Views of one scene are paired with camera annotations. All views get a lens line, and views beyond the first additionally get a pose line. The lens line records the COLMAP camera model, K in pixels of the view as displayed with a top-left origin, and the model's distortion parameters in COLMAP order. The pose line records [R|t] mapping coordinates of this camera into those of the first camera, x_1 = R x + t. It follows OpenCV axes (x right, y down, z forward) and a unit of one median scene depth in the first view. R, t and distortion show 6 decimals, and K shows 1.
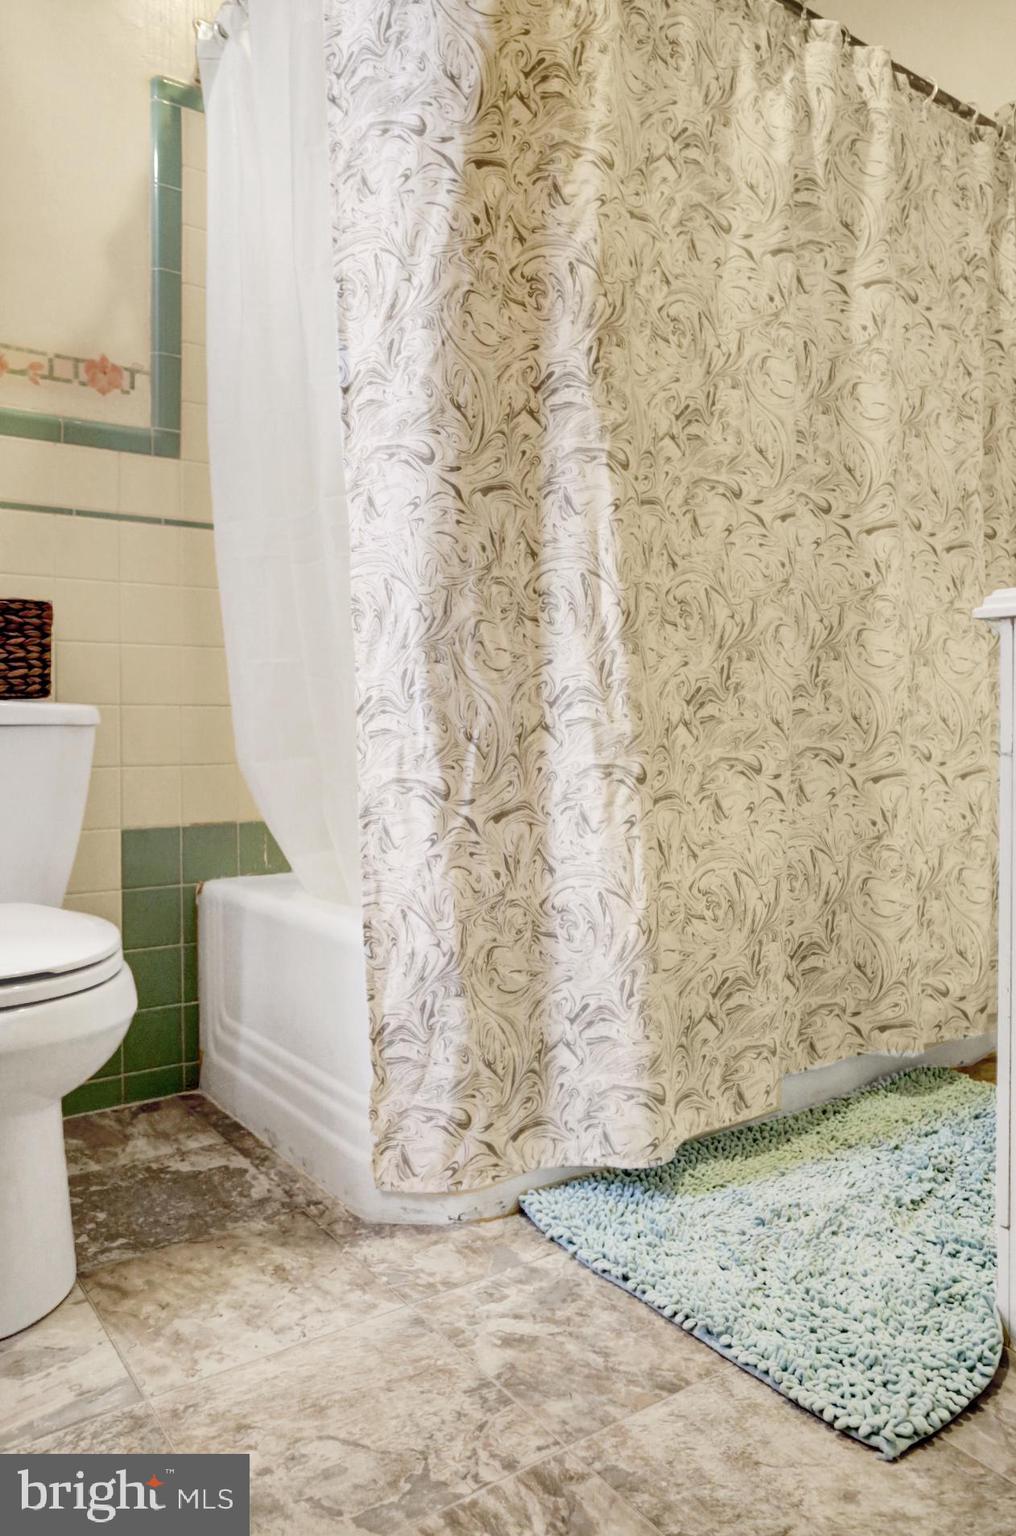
lens RADIAL K [[1071.7, 0, 542.8], [0, 1071.7, 766.1], [0, 0, 1]] dist [-0.057826, 0.071567]
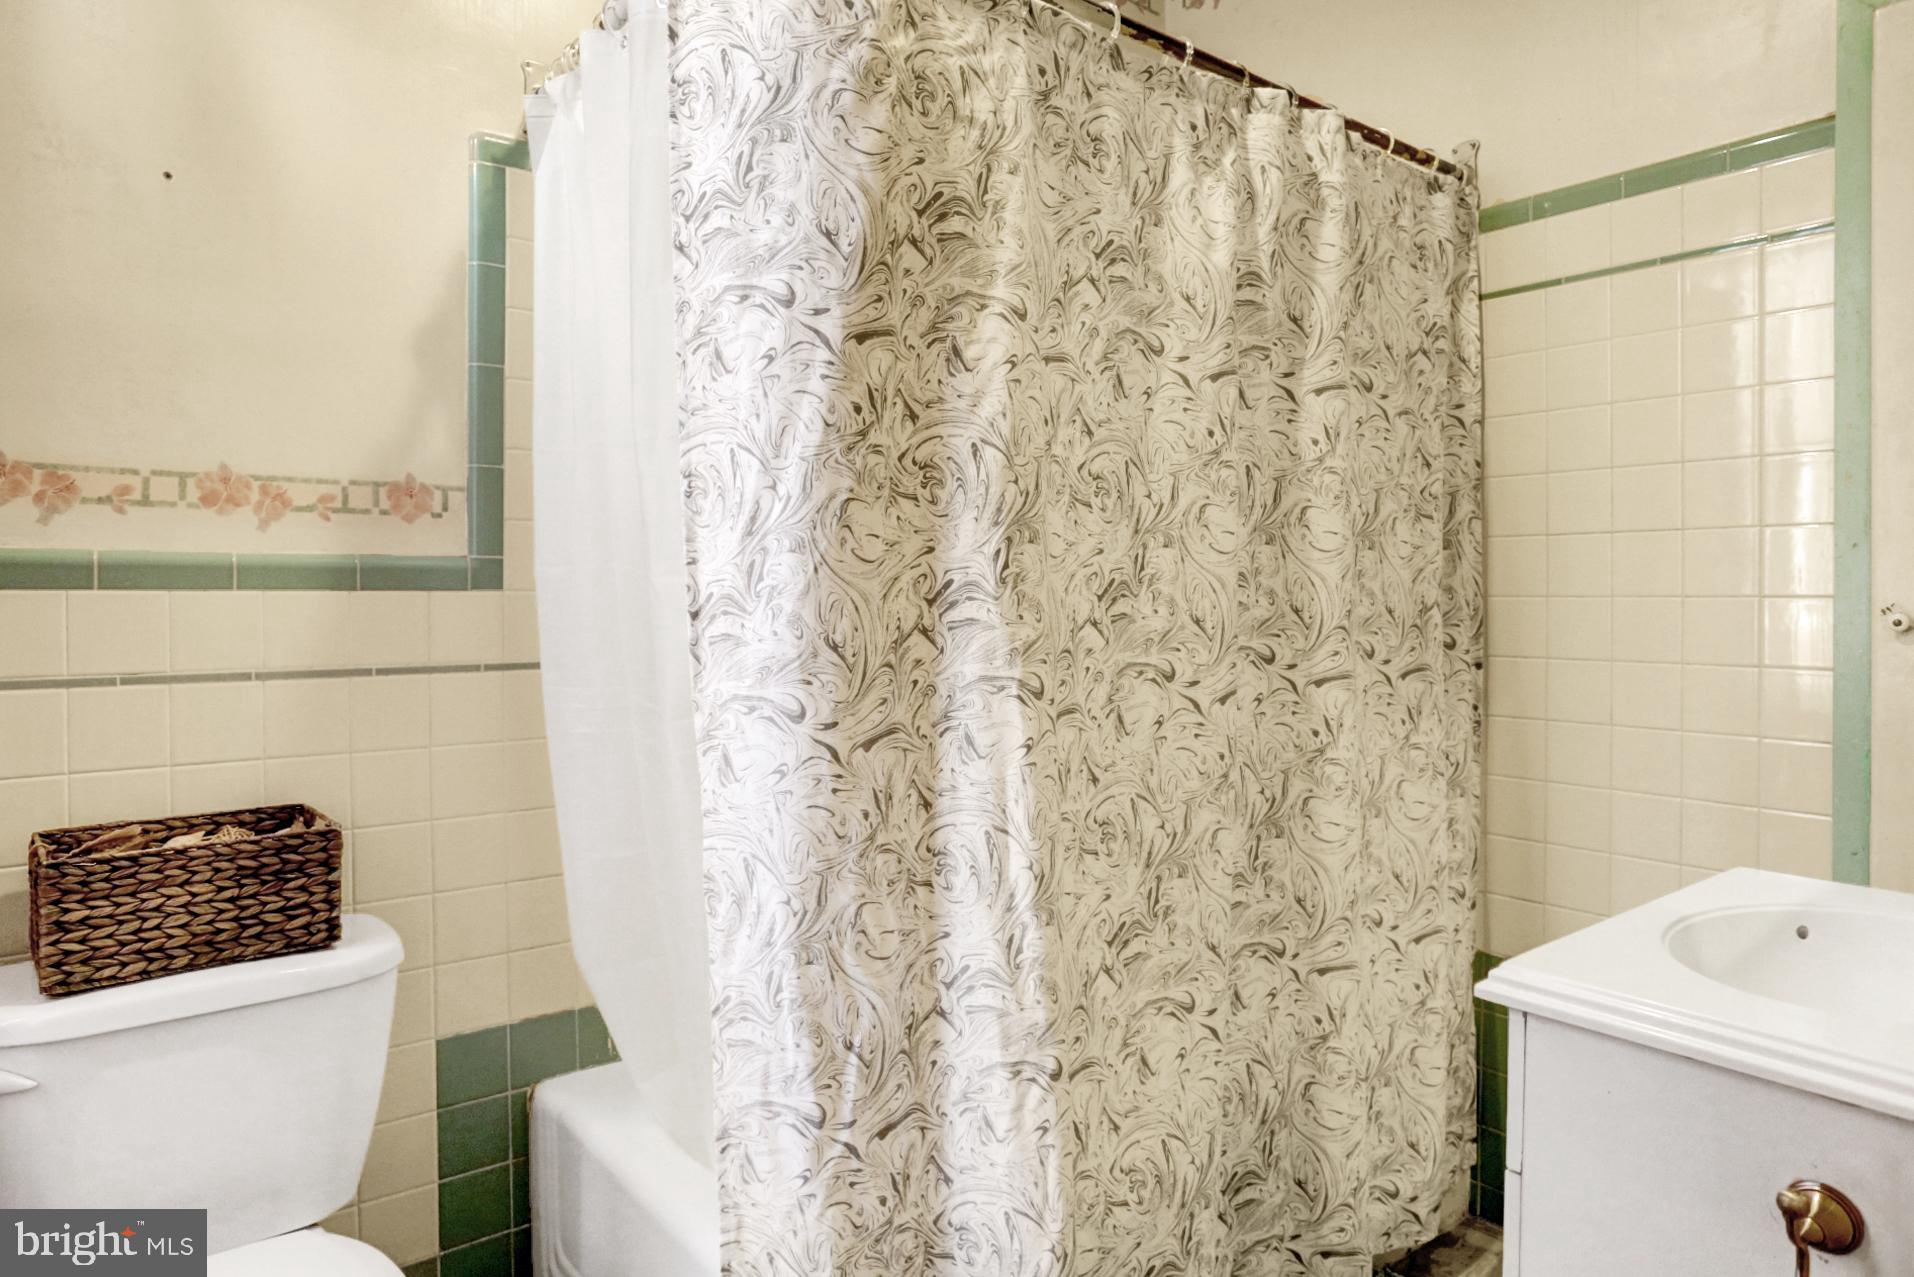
lens RADIAL K [[1134.3, 0, 957.0], [0, 1134.3, 638.5], [0, 0, 1]] dist [-0.078039, 0.081204]
pose [[0.999613, 0.002494, 0.027708, -0.009550], [-0.002861, 0.999909, 0.013186, -0.317065], [-0.027672, -0.013260, 0.999529, 0.126235]]
